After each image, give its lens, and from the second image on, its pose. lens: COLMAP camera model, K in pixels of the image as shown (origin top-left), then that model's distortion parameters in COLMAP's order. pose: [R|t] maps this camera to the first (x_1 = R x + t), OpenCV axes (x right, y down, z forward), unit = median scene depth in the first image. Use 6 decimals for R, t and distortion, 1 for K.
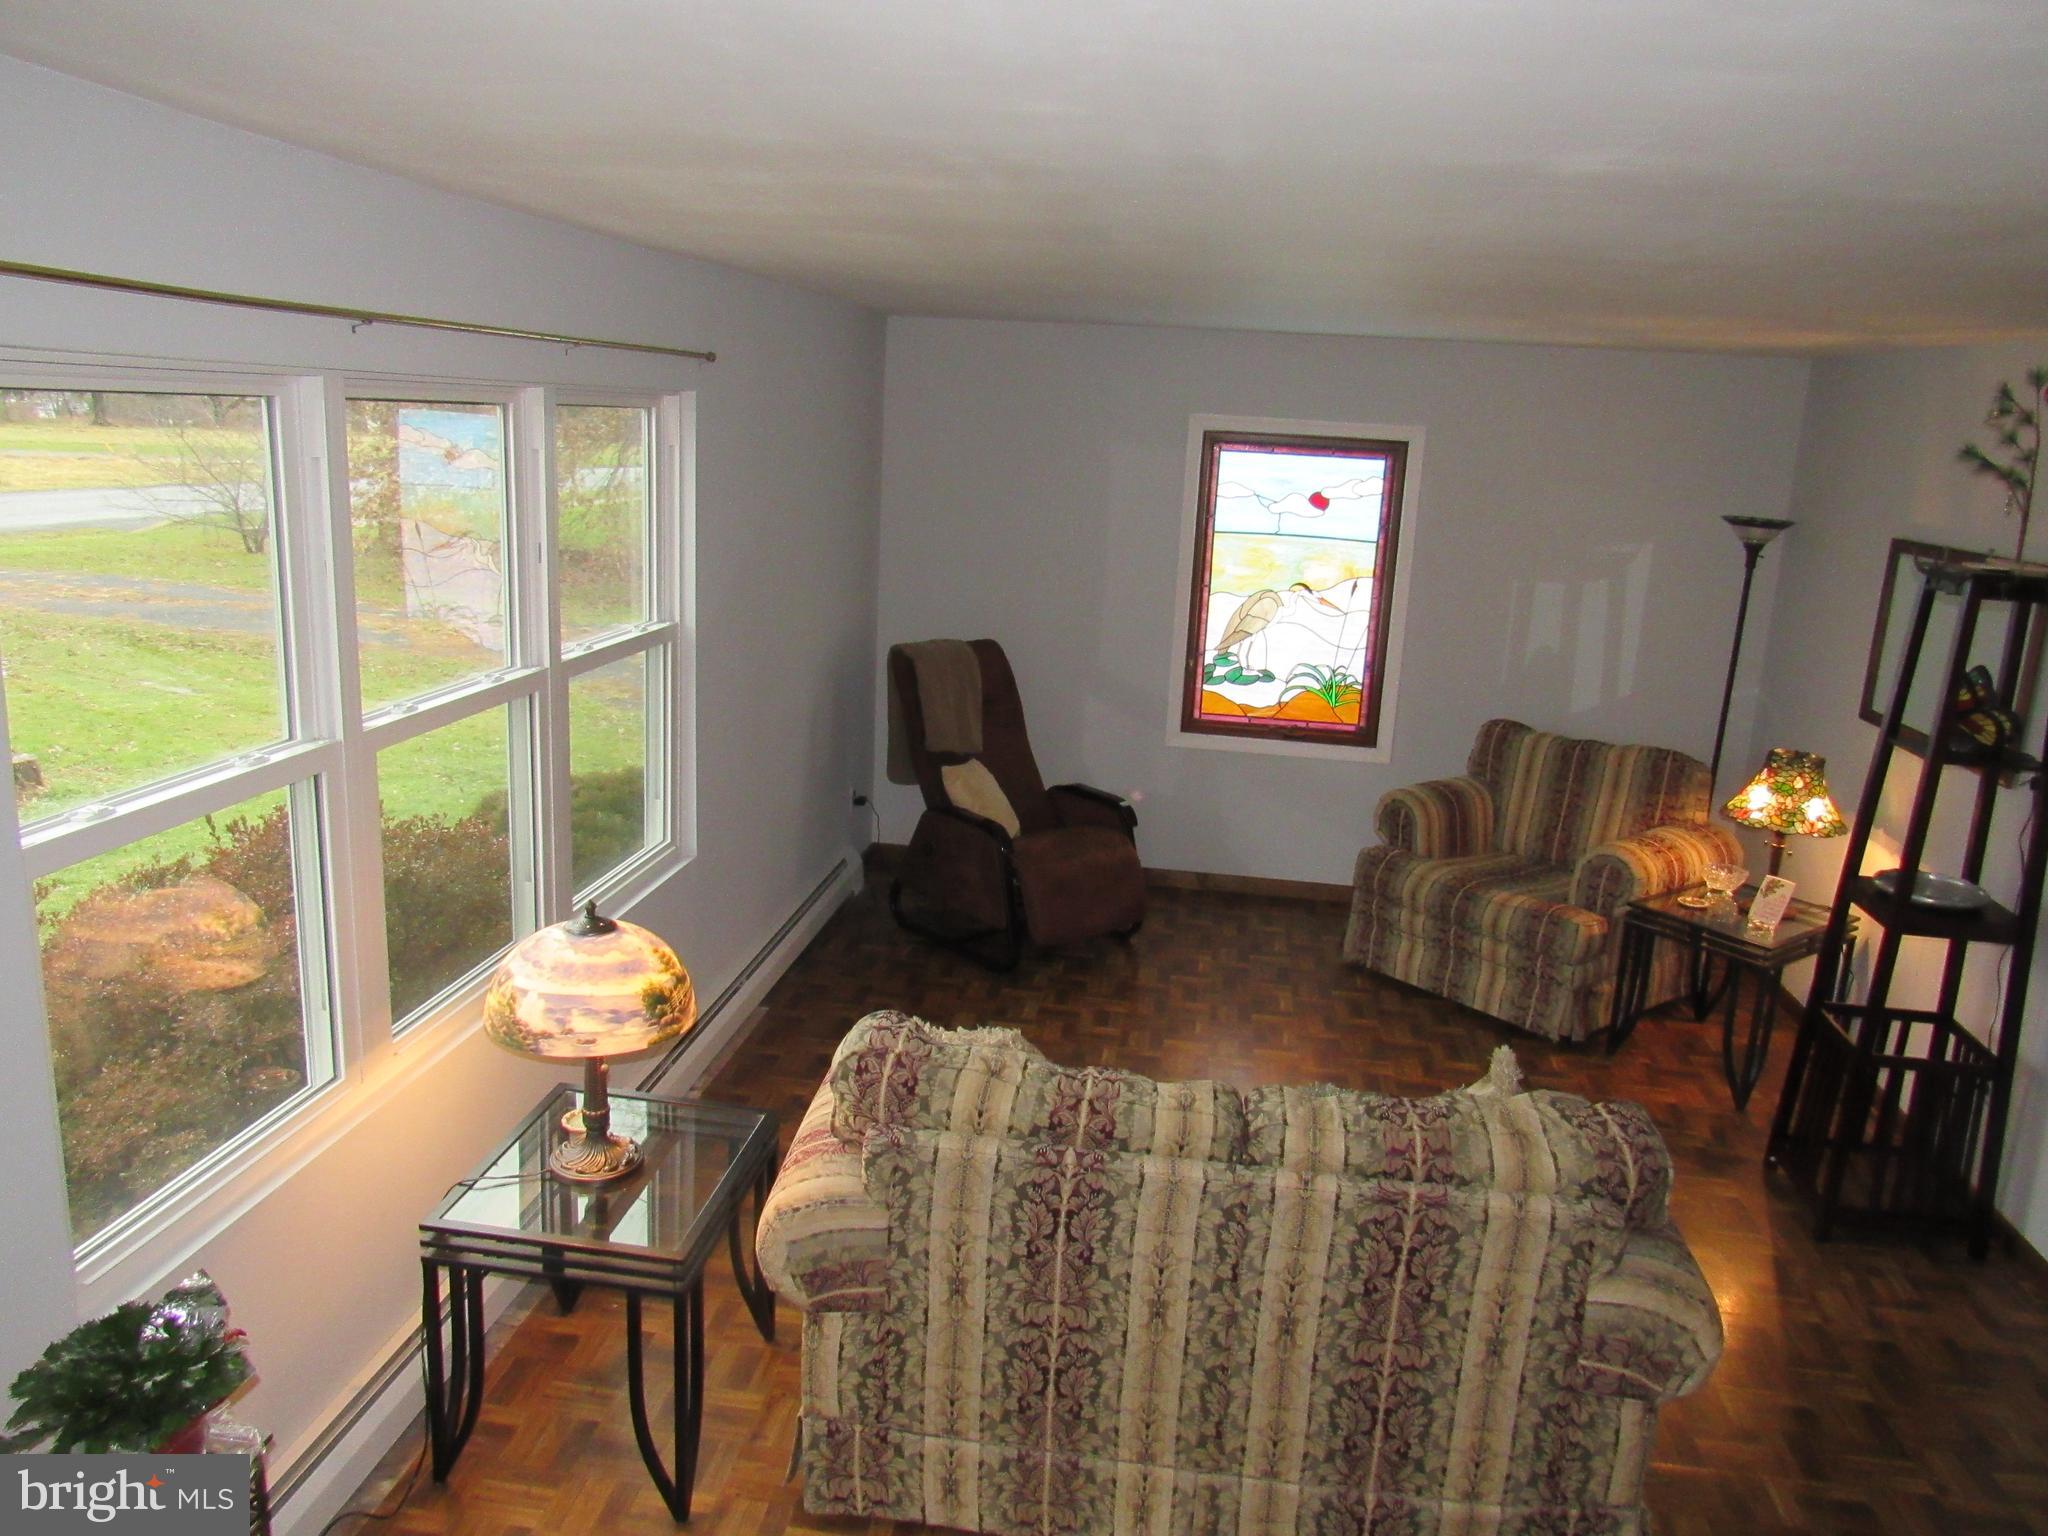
lens RADIAL K [[1463.0, 0, 1013.9], [0, 1463.0, 775.1], [0, 0, 1]] dist [-0.032511, 0.009052]
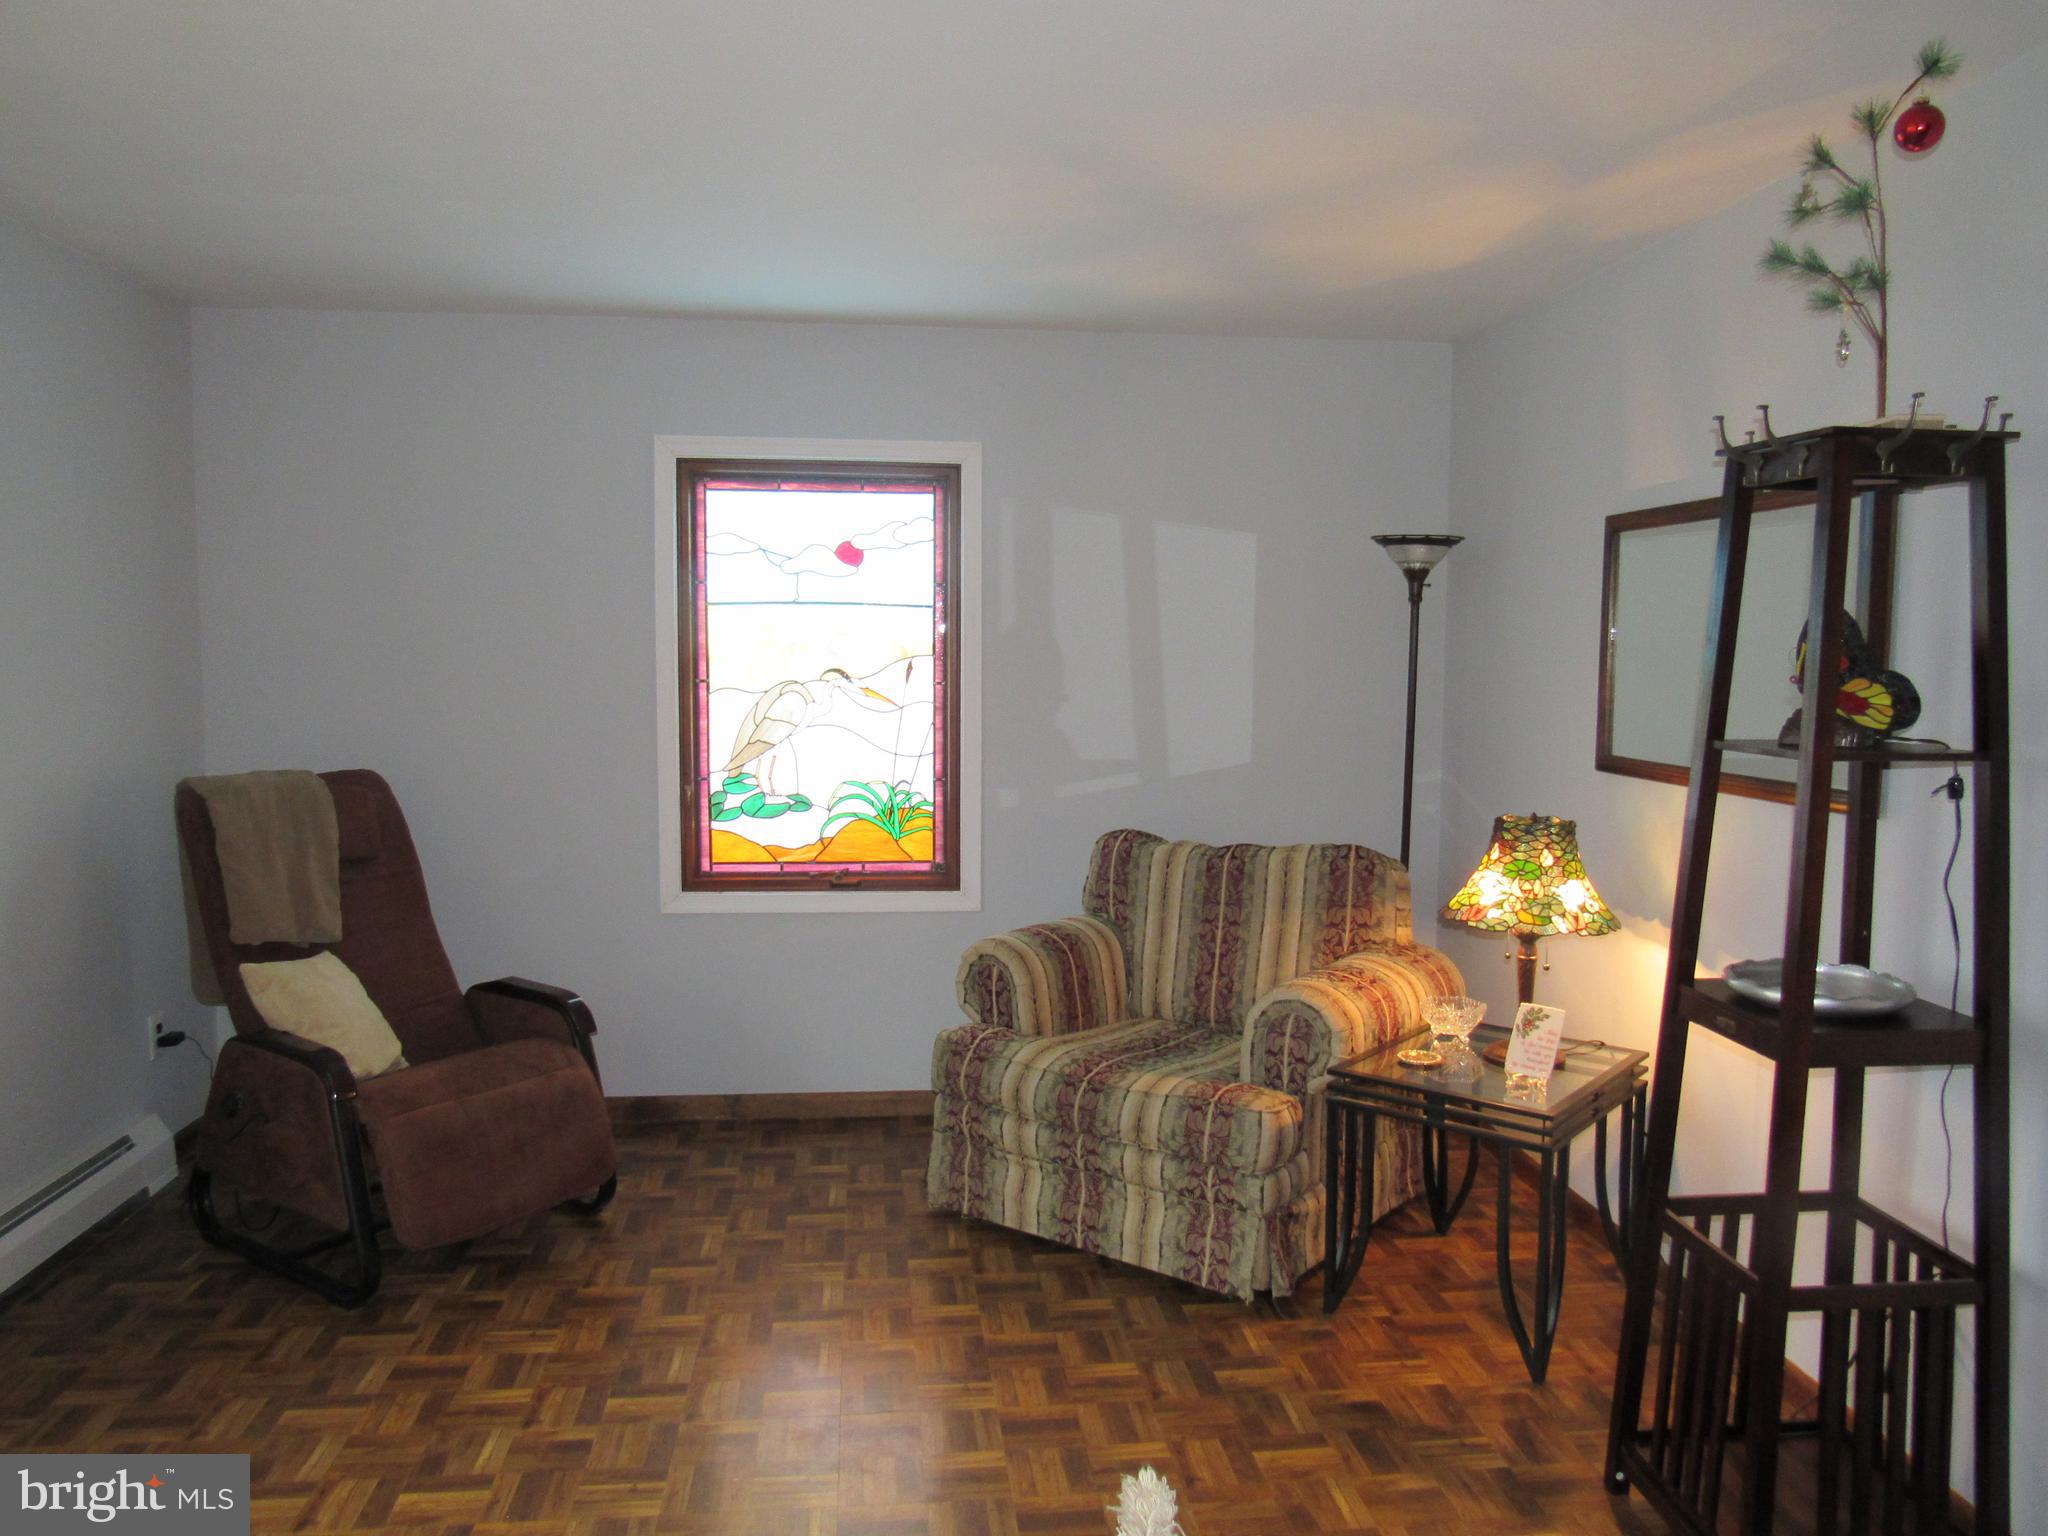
lens RADIAL K [[1463.0, 0, 1013.9], [0, 1463.0, 775.1], [0, 0, 1]] dist [-0.032511, 0.009052]
pose [[0.970111, -0.063587, 0.234183, 0.193389], [0.097495, 0.985874, -0.136185, 0.045336], [-0.222216, 0.154947, 0.962607, 0.523677]]
